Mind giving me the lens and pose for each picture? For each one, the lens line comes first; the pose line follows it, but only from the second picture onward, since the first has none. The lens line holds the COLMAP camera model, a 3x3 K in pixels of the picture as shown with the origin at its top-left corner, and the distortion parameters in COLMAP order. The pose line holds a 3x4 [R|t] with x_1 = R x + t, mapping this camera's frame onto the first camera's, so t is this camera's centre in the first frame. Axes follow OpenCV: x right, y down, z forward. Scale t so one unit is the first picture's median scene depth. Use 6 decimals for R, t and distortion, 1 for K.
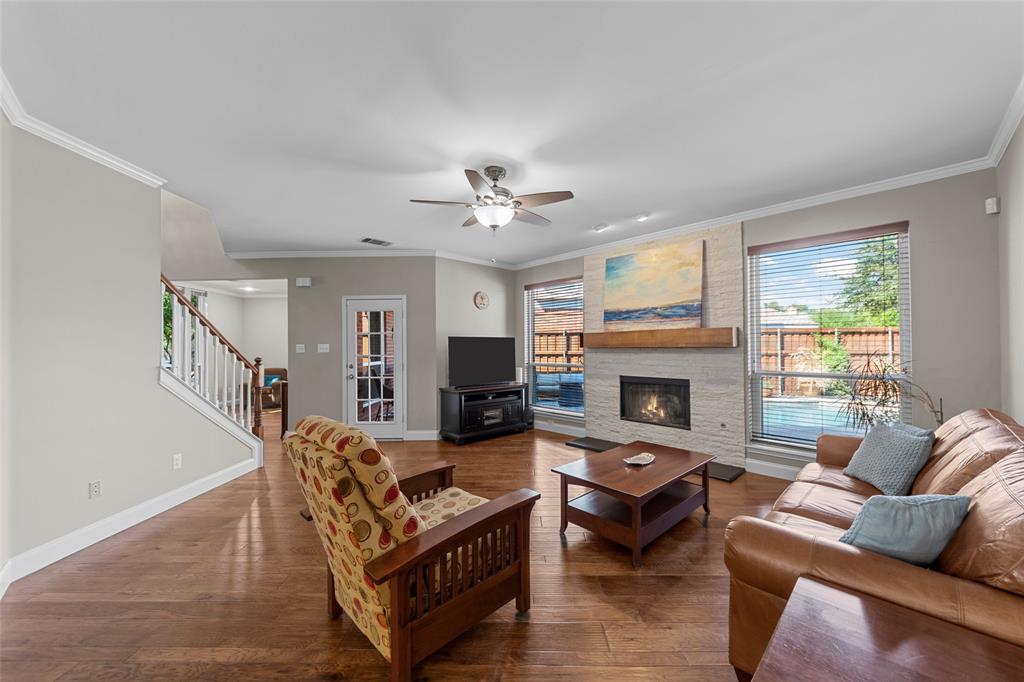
lens RADIAL K [[383.6, 0, 511.3], [0, 383.6, 344.5], [0, 0, 1]] dist [0.000035, 0.000000]
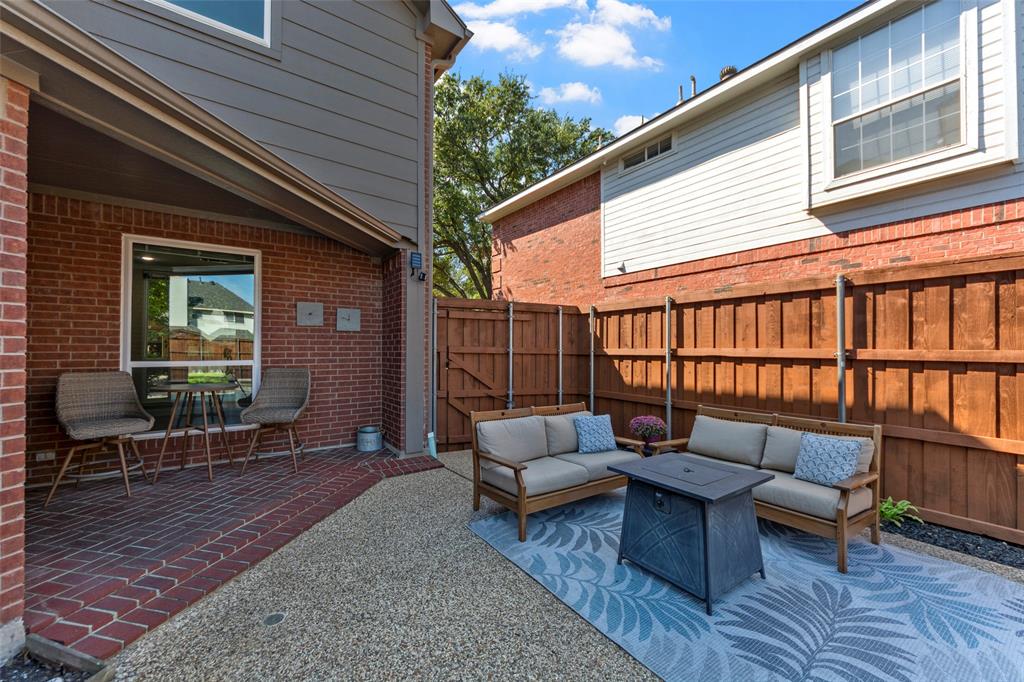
lens RADIAL K [[398.2, 0, 511.2], [0, 398.2, 345.9], [0, 0, 1]] dist [0.000047, -0.000003]
pose [[-0.156513, -0.008544, -0.987639, 0.477410], [0.007826, 0.999920, -0.009890, 0.016460], [0.987645, -0.009277, -0.156434, 0.806181]]
